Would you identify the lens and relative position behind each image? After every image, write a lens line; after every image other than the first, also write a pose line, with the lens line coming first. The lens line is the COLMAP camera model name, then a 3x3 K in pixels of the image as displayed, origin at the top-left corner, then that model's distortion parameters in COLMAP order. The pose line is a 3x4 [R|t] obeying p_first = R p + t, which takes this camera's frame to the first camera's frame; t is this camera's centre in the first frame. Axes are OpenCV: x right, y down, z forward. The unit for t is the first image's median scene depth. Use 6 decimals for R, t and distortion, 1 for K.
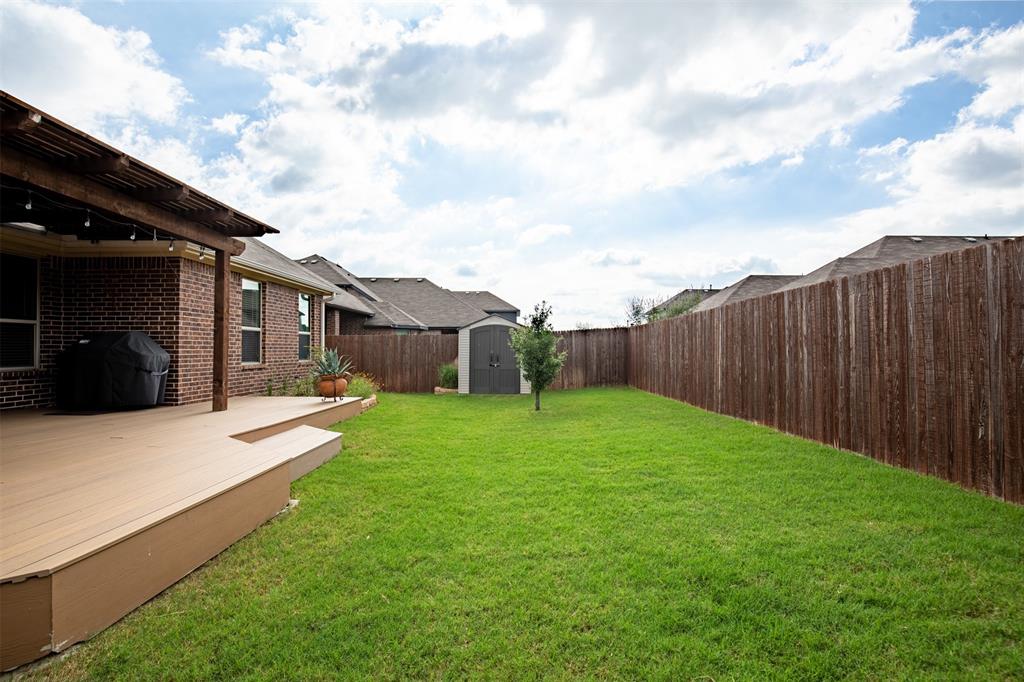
lens RADIAL K [[470.3, 0, 513.1], [0, 470.3, 345.3], [0, 0, 1]] dist [-0.036389, 0.006691]
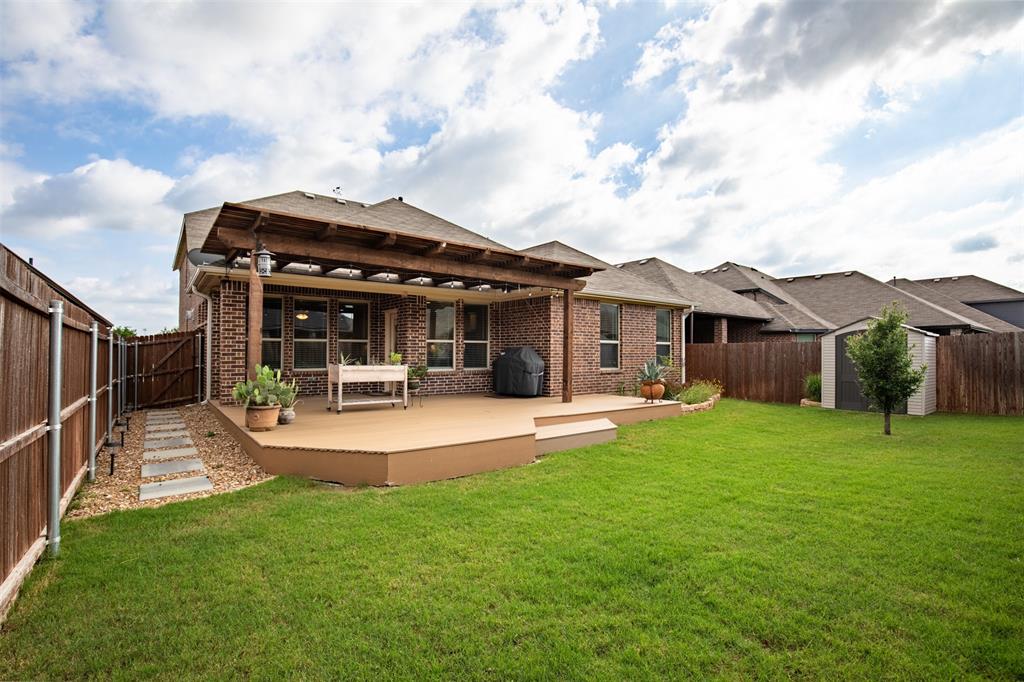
lens RADIAL K [[470.3, 0, 515.4], [0, 470.3, 343.7], [0, 0, 1]] dist [-0.036389, 0.006691]
pose [[0.633844, -0.013395, -0.773345, 0.286022], [0.004931, 0.999900, -0.013278, -0.015240], [0.773445, 0.004603, 0.633847, -0.023427]]
